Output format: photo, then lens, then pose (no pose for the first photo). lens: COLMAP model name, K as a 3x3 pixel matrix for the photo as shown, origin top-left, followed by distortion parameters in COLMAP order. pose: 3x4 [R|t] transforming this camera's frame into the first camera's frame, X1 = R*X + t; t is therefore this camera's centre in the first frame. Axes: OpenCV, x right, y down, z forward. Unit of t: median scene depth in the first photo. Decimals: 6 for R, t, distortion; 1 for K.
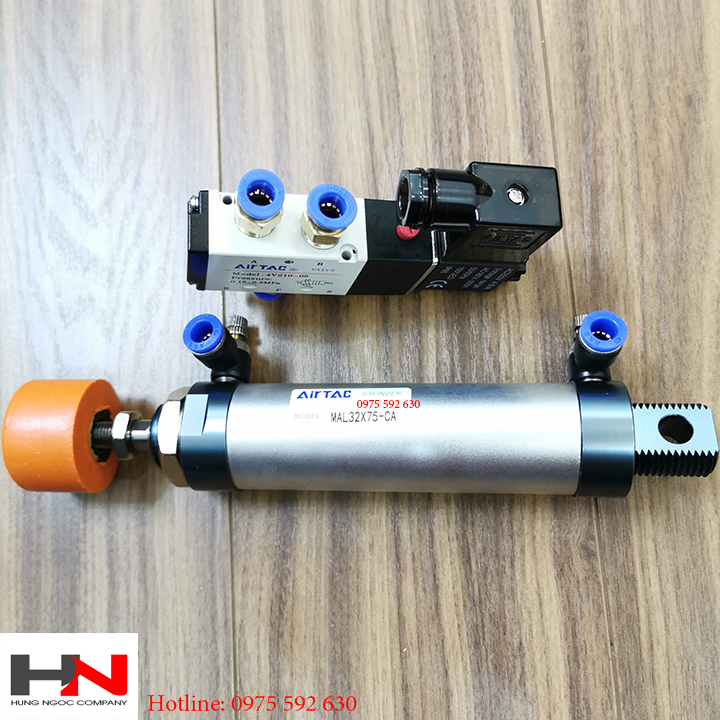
lens RADIAL K [[765.5, 0, 360.0], [0, 765.5, 355.1], [0, 0, 1]] dist [0.008858, 0.000000]
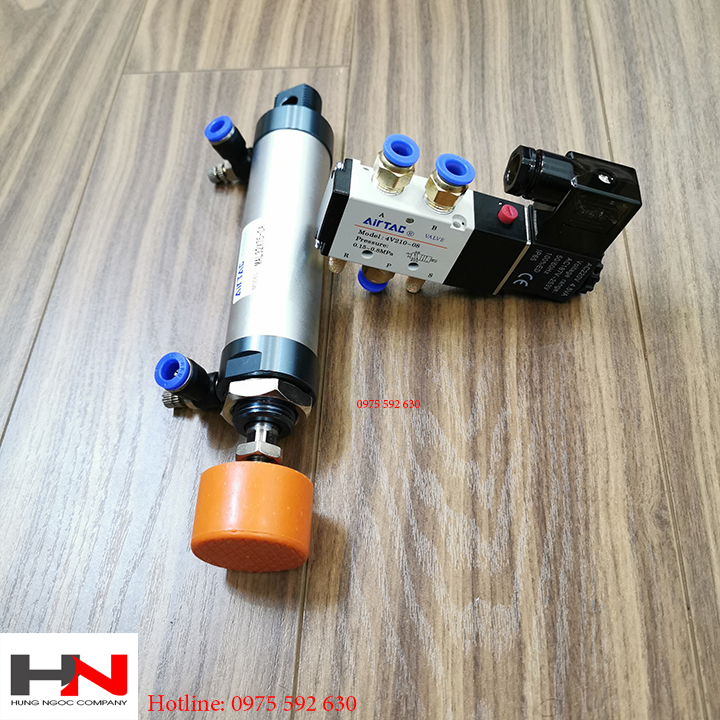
lens RADIAL K [[765.5, 0, 355.4], [0, 765.5, 357.5], [0, 0, 1]] dist [0.008858, 0.000000]
pose [[0.992579, 0.118428, -0.027600, -0.102526], [-0.120308, 0.923363, -0.364591, 0.451527], [-0.017693, 0.365205, 0.930759, -0.033027]]
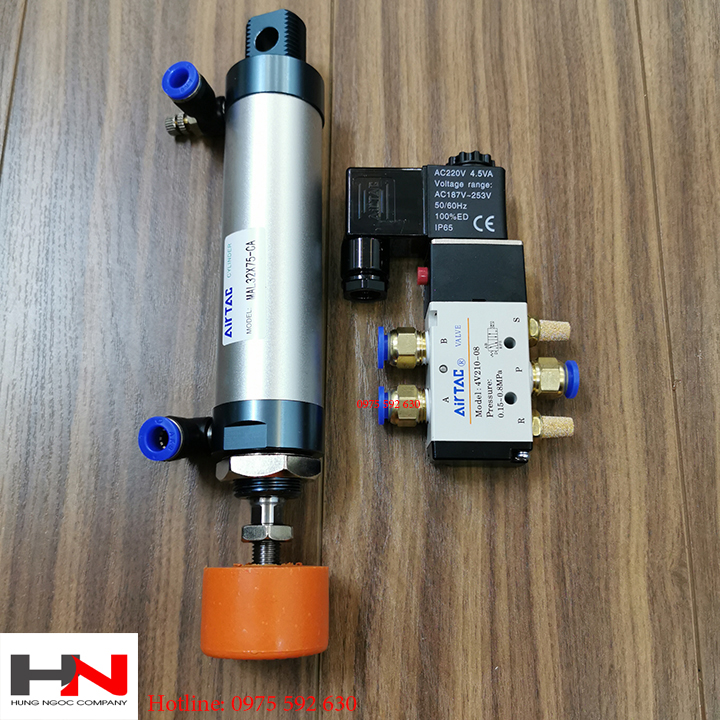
lens RADIAL K [[765.5, 0, 362.3], [0, 765.5, 356.0], [0, 0, 1]] dist [0.008858, 0.000000]
pose [[0.987054, 0.104462, 0.121704, -0.257901], [-0.094461, 0.991872, -0.085241, 0.084552], [-0.129619, 0.072641, 0.988899, 0.022503]]
